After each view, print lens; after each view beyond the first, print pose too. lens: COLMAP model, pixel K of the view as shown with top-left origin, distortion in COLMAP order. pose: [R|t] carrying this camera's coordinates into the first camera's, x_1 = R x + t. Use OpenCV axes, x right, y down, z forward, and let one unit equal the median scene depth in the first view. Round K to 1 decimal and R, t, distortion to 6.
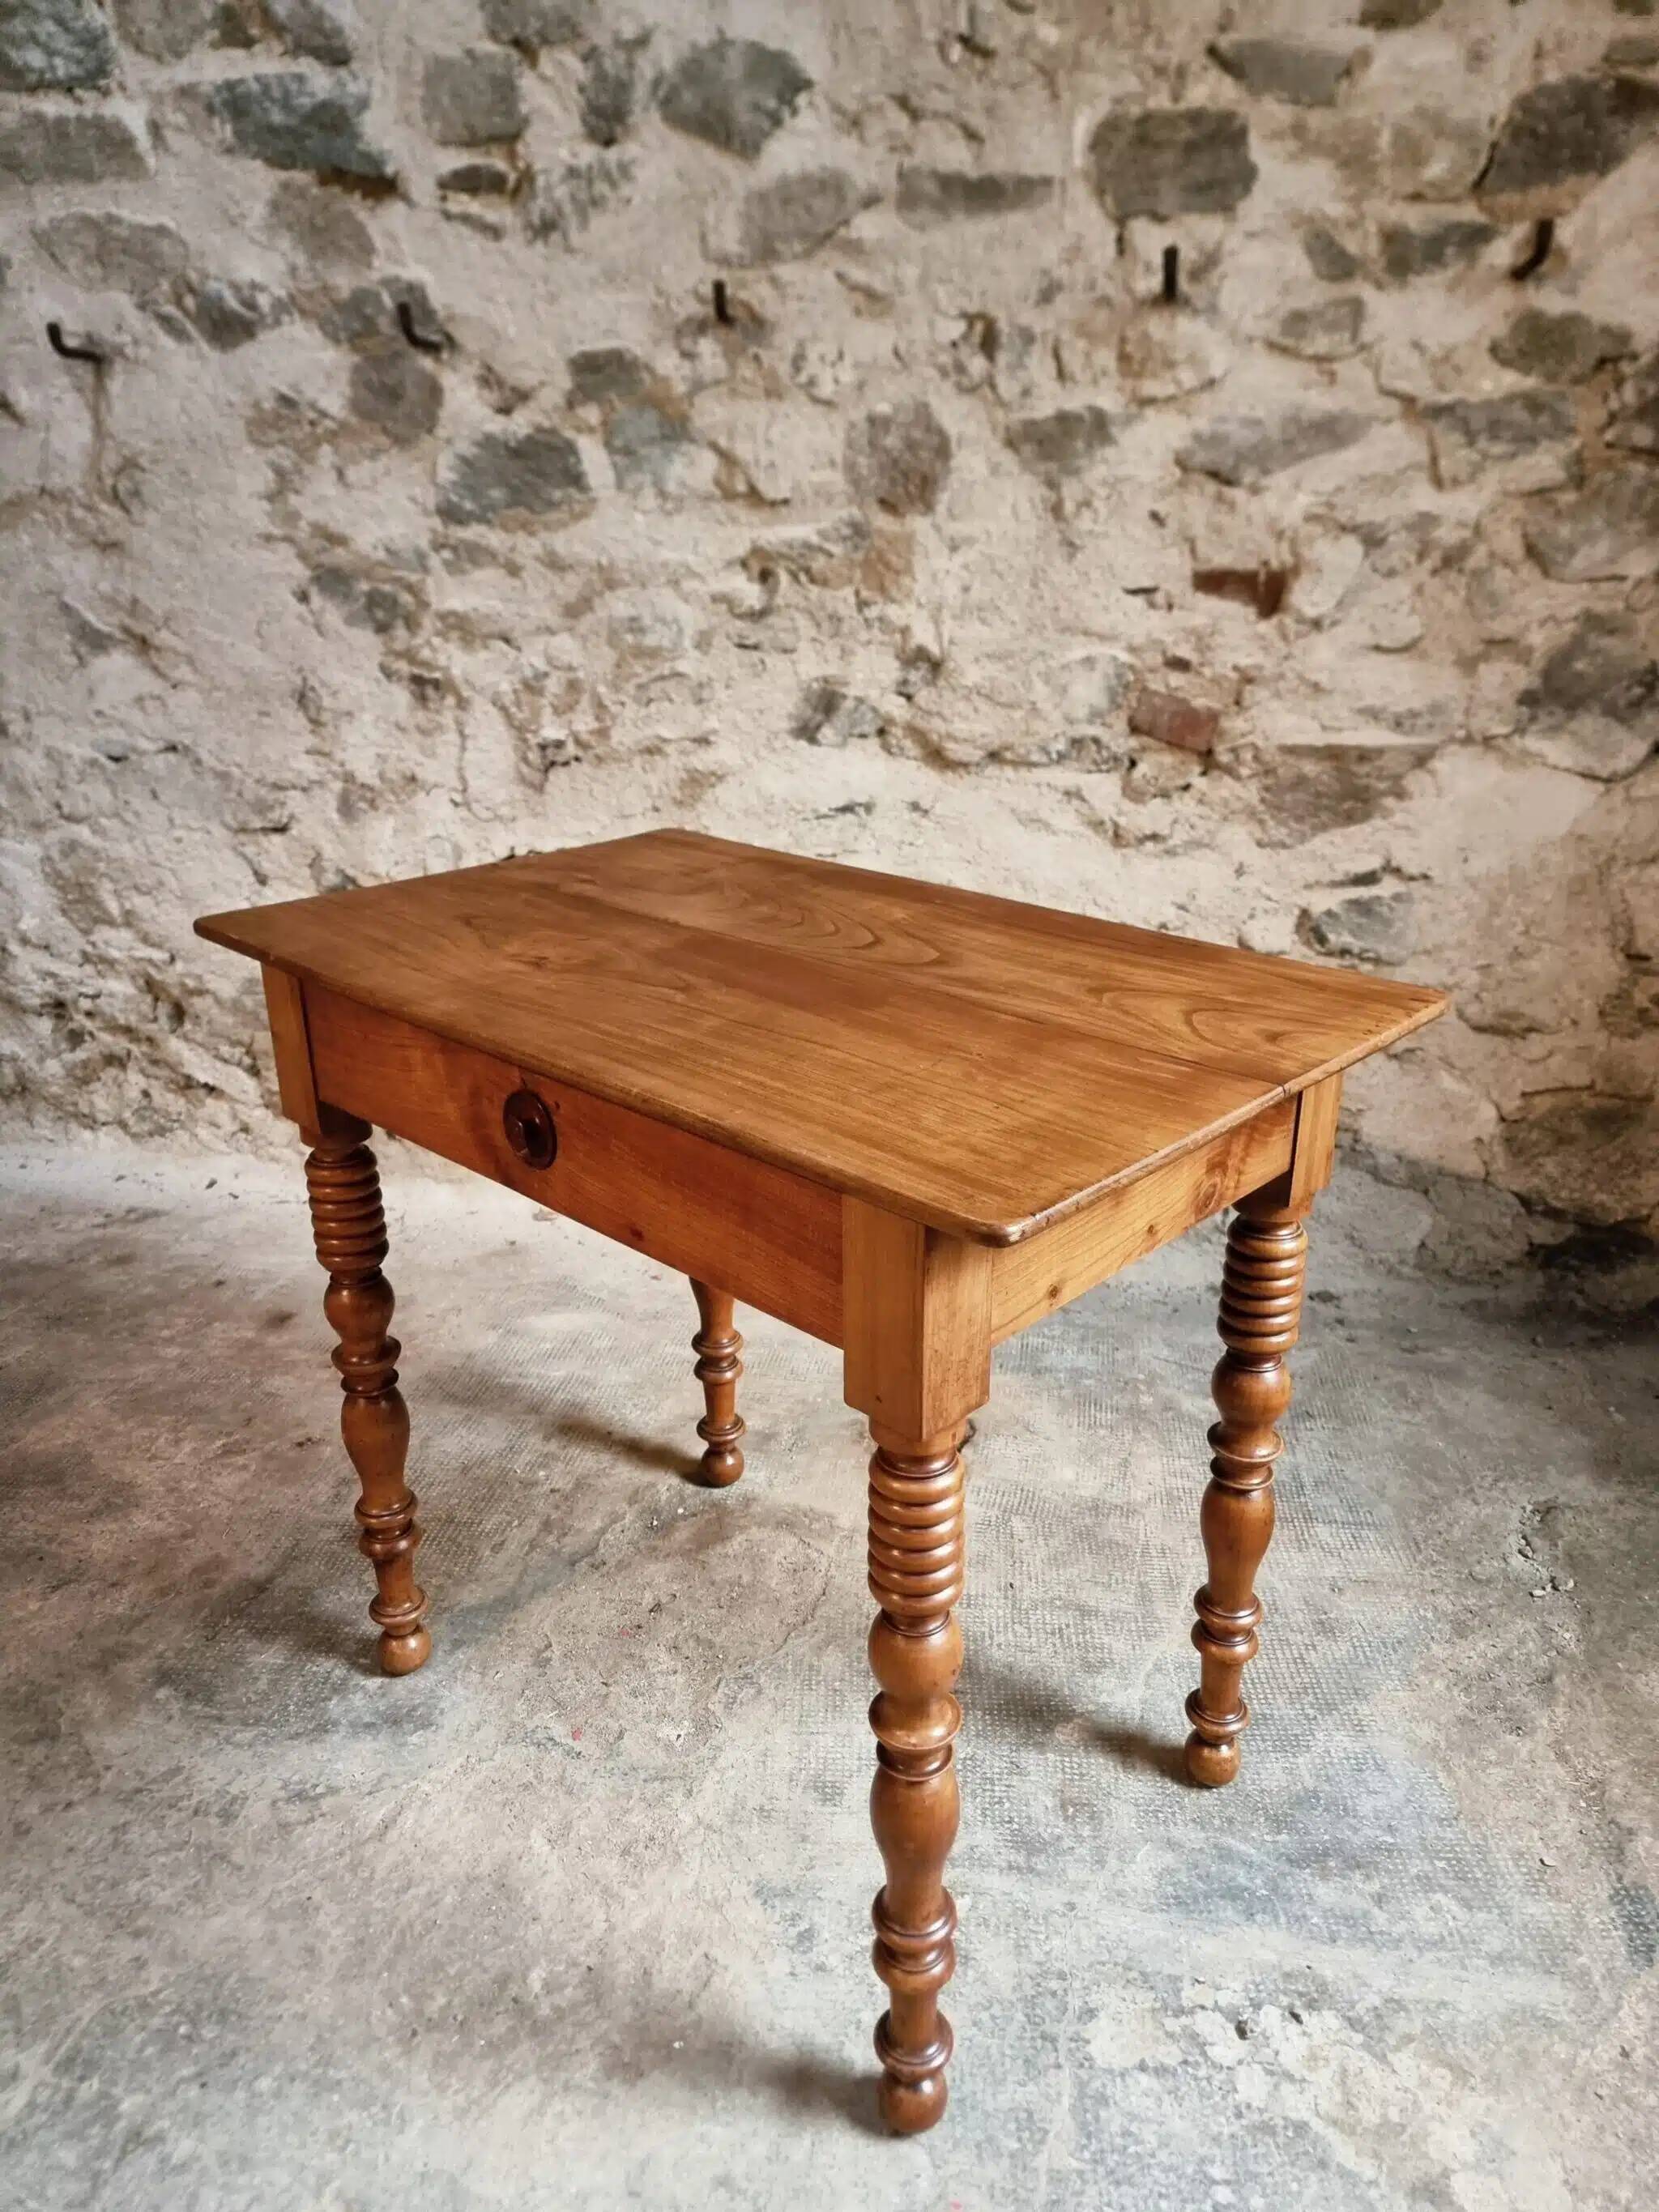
lens RADIAL K [[1543.5, 0, 843.2], [0, 1543.5, 1128.1], [0, 0, 1]] dist [0.062753, -0.060071]
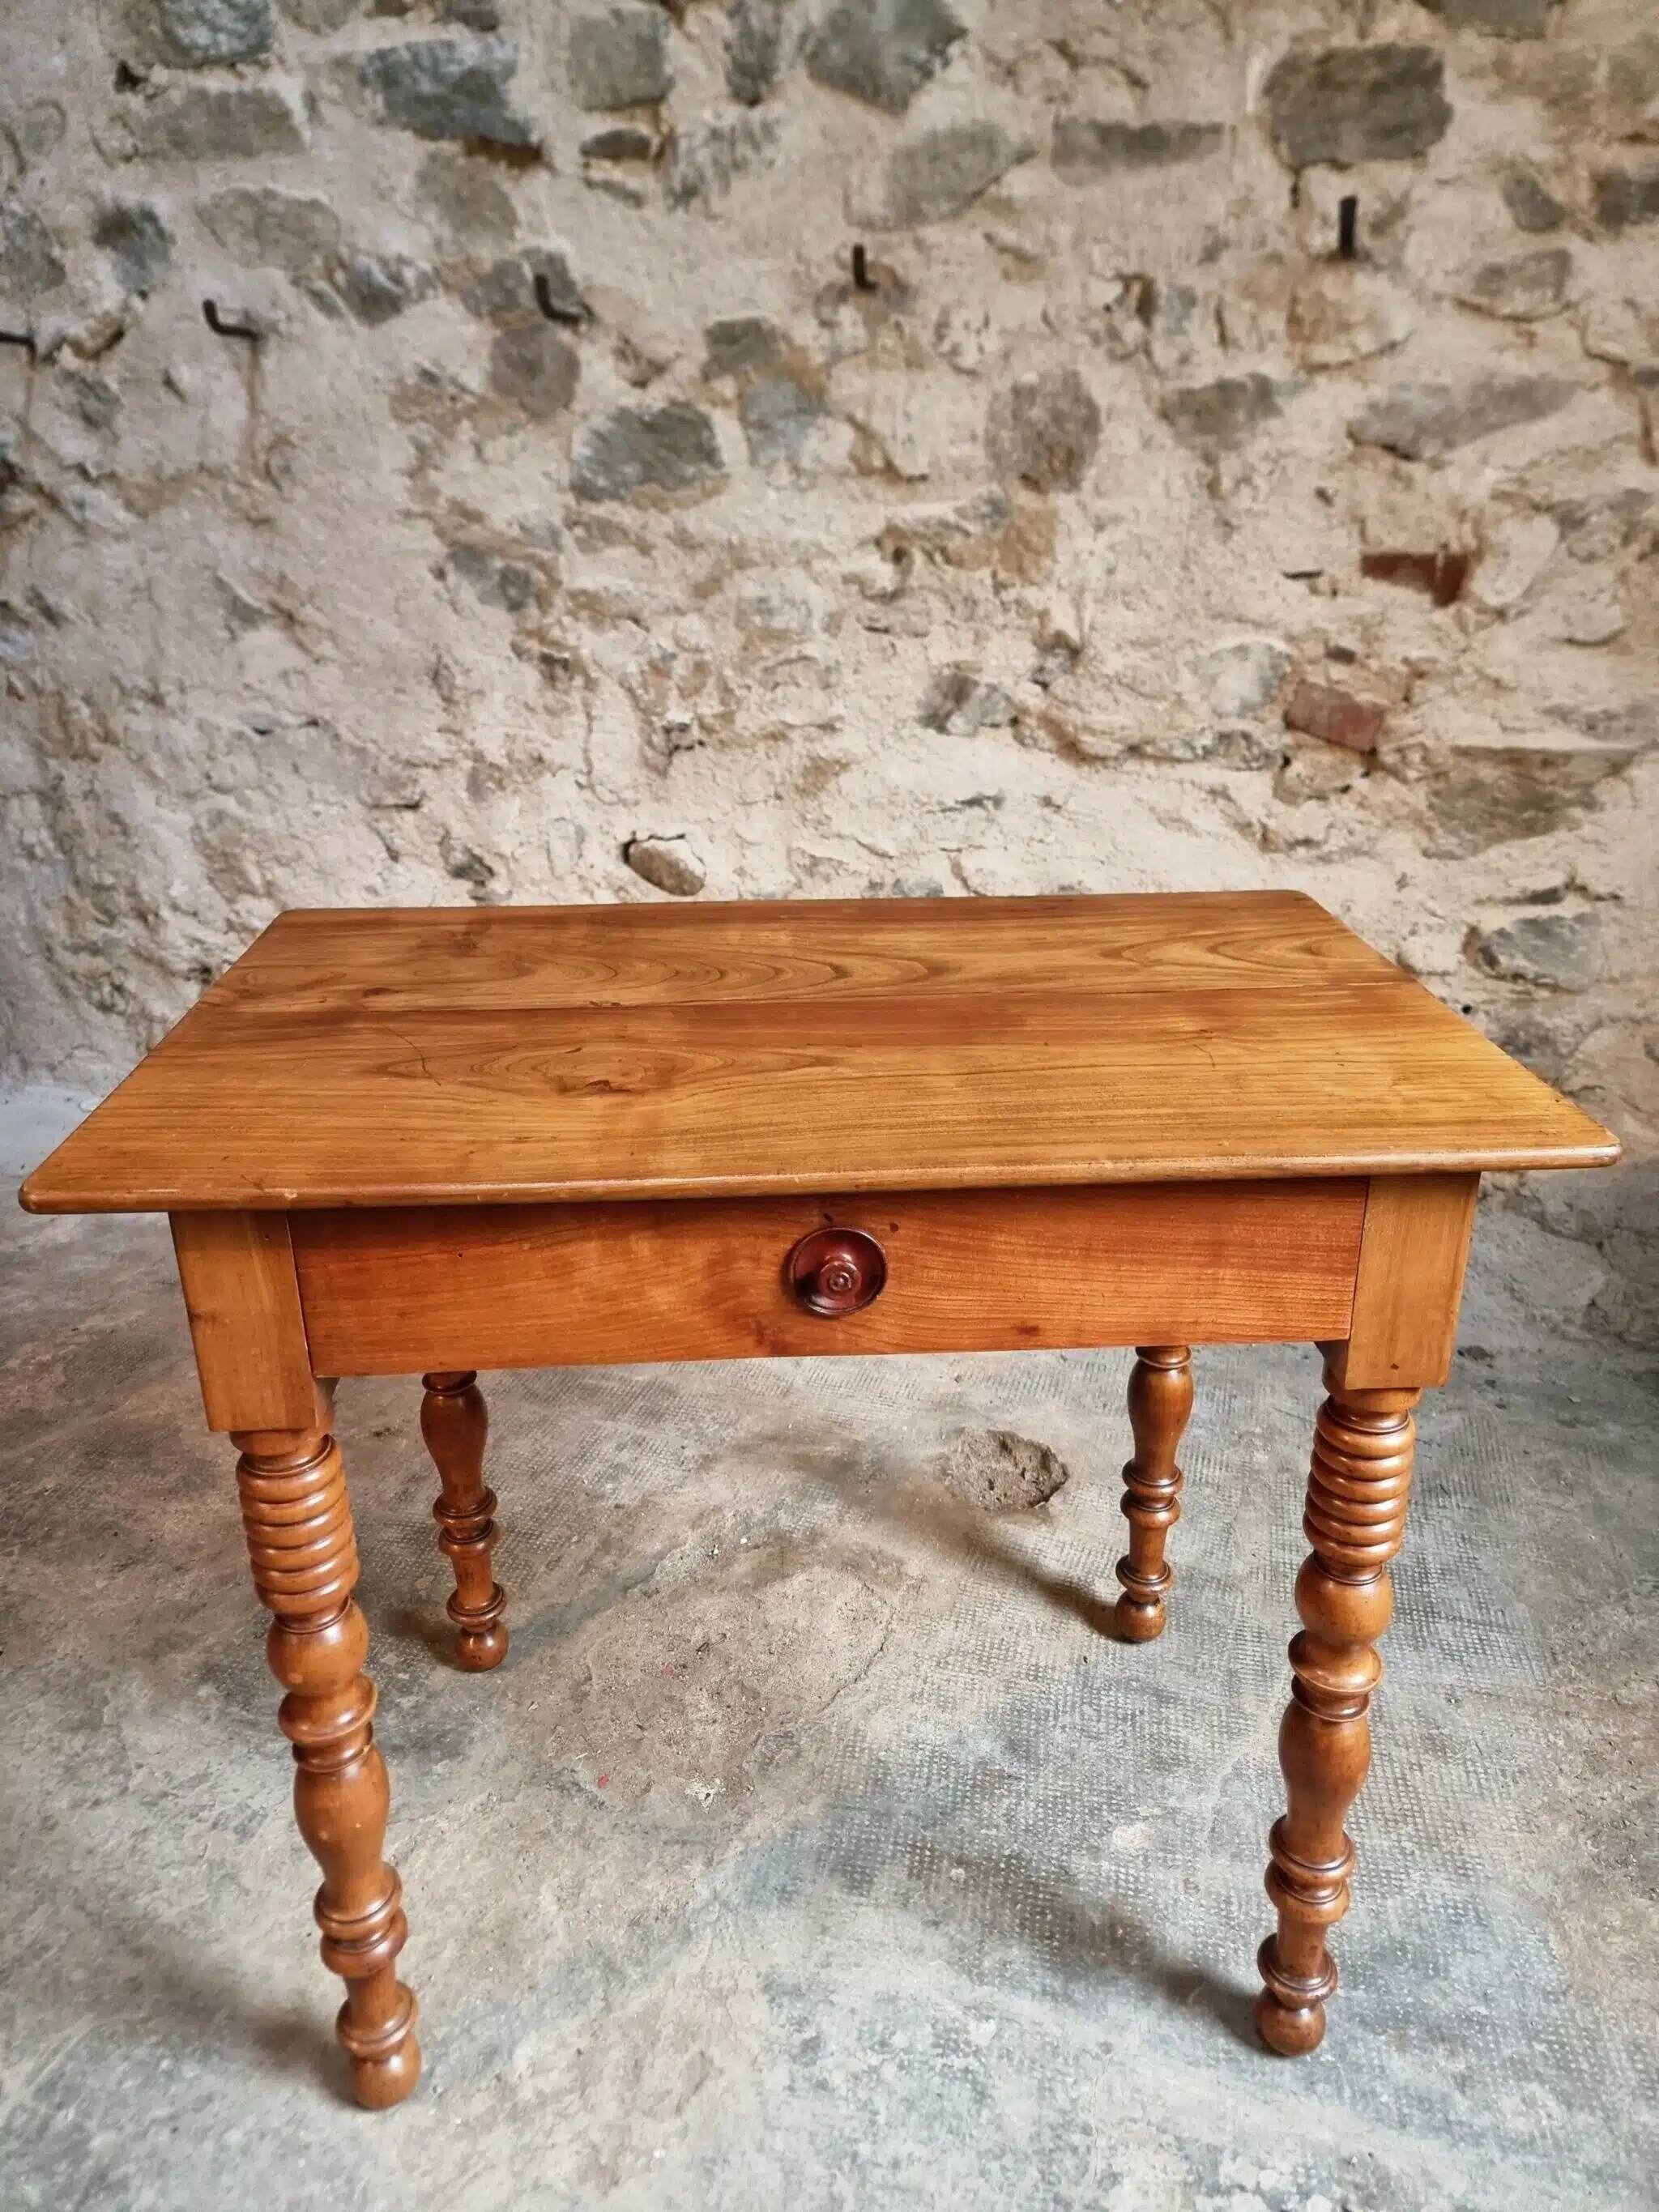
lens RADIAL K [[1541.8, 0, 825.2], [0, 1541.8, 1104.4], [0, 0, 1]] dist [0.064264, -0.063726]
pose [[0.990553, 0.051387, -0.127137, 0.044846], [-0.050458, 0.998671, 0.010525, -0.029147], [0.127508, -0.004010, 0.991829, 0.053303]]
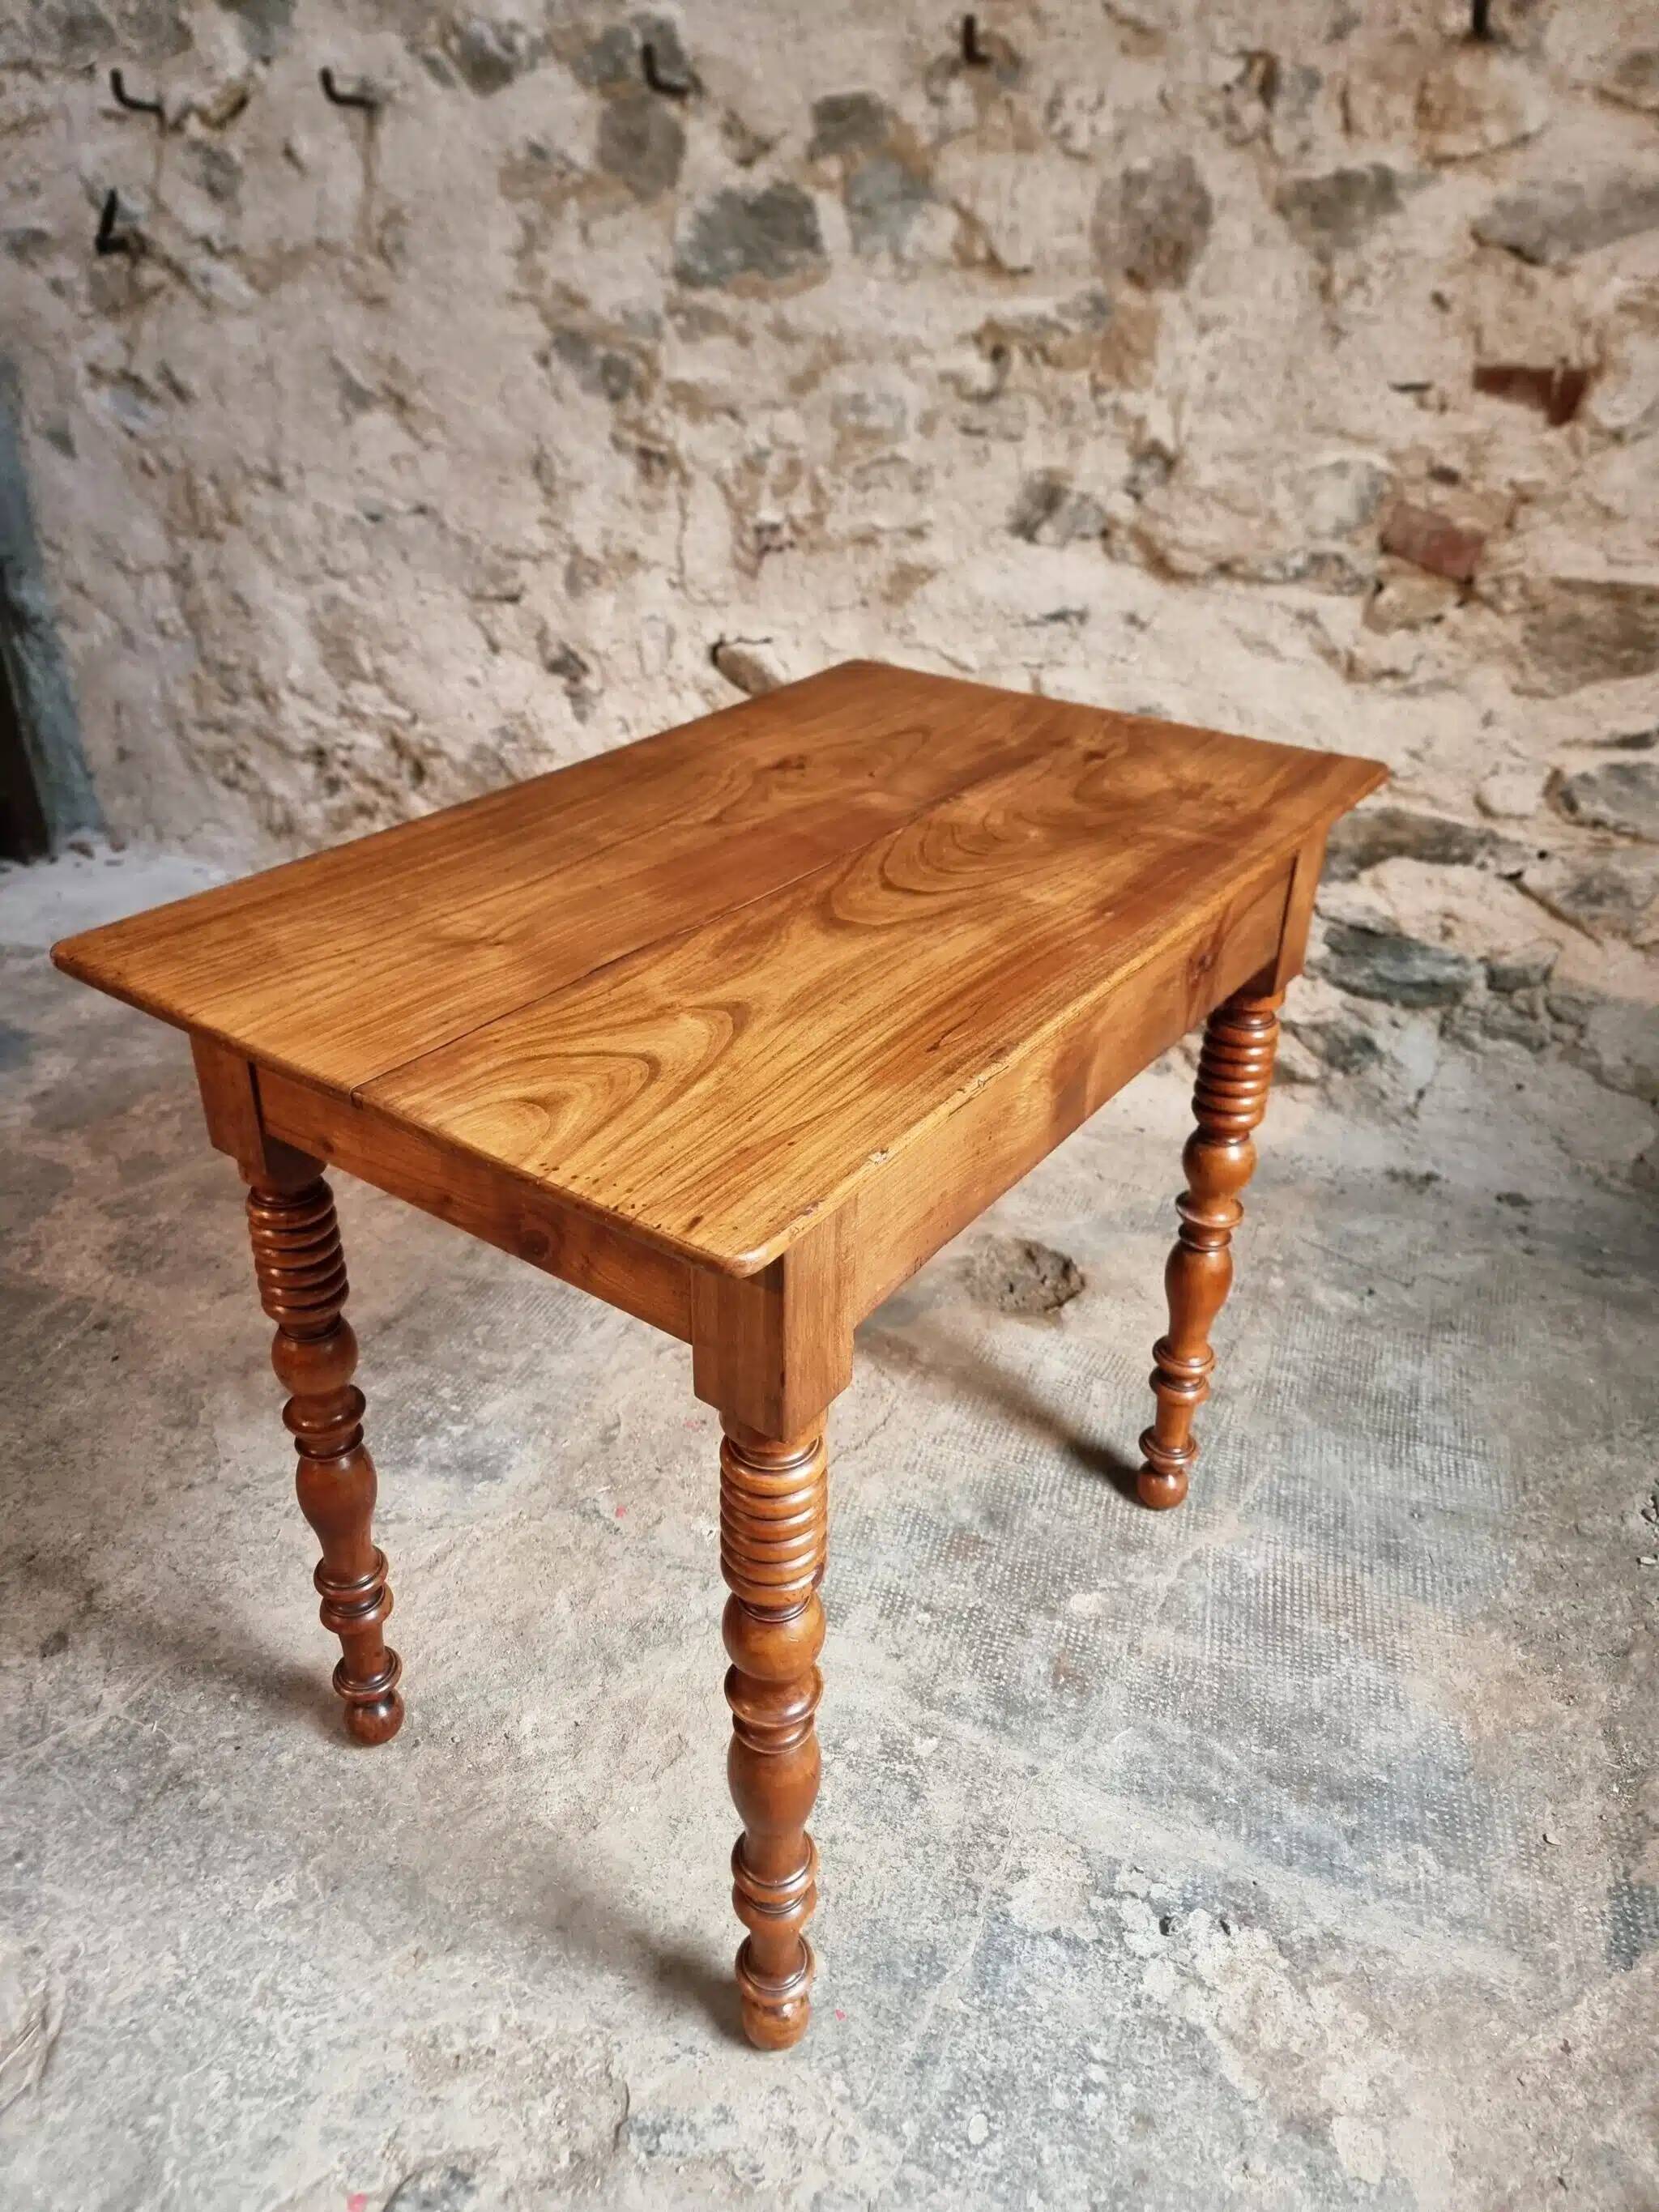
lens RADIAL K [[1553.4, 0, 798.0], [0, 1553.4, 1106.9], [0, 0, 1]] dist [0.046504, -0.039286]
pose [[0.967749, 0.134059, -0.213286, 0.098033], [-0.104858, 0.984178, 0.142823, -0.035629], [0.229058, -0.115852, 0.966494, 0.018093]]
